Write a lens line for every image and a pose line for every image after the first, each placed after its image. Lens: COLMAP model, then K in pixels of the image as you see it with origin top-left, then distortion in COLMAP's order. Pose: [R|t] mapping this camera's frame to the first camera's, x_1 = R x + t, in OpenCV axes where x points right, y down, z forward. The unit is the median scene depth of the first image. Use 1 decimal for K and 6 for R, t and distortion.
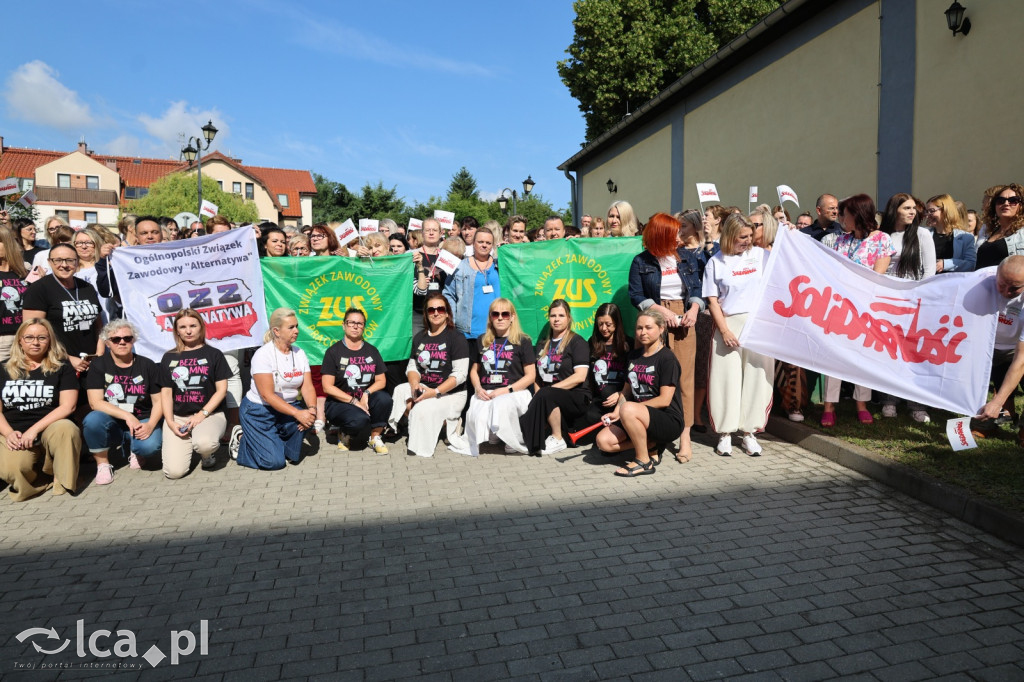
lens RADIAL K [[693.0, 0, 508.5], [0, 693.0, 342.9], [0, 0, 1]] dist [-0.011626, 0.002174]
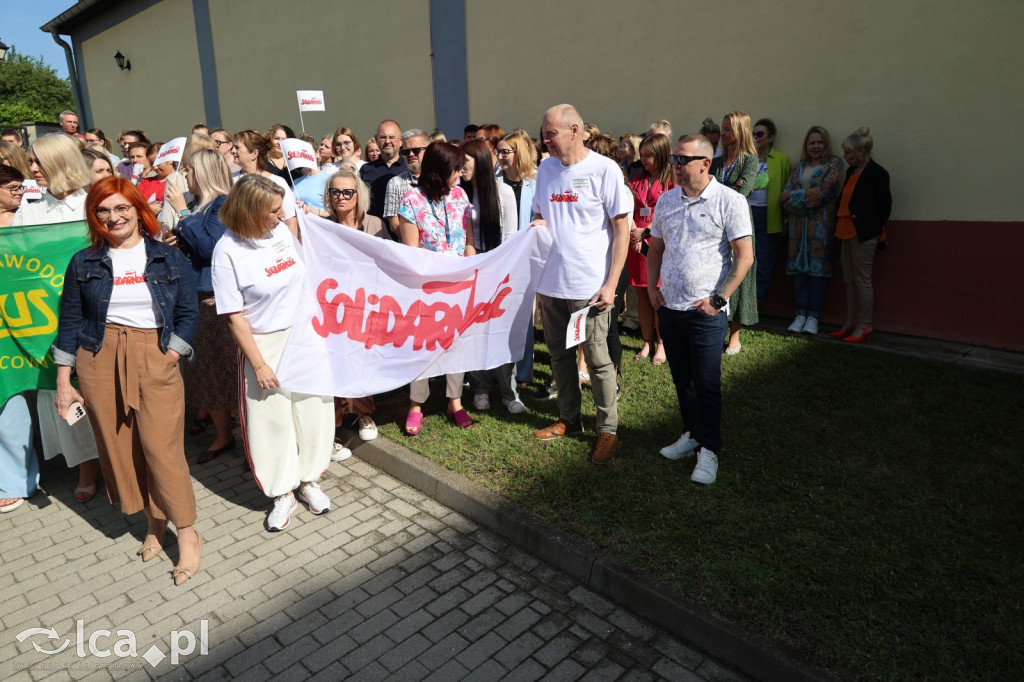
lens RADIAL K [[693.0, 0, 514.8], [0, 693.0, 336.1], [0, 0, 1]] dist [-0.011626, 0.002174]
pose [[0.819235, -0.150374, 0.553391, 0.131986], [0.059648, 0.982118, 0.178570, -0.131020], [-0.570348, -0.113282, 0.813554, 0.305462]]
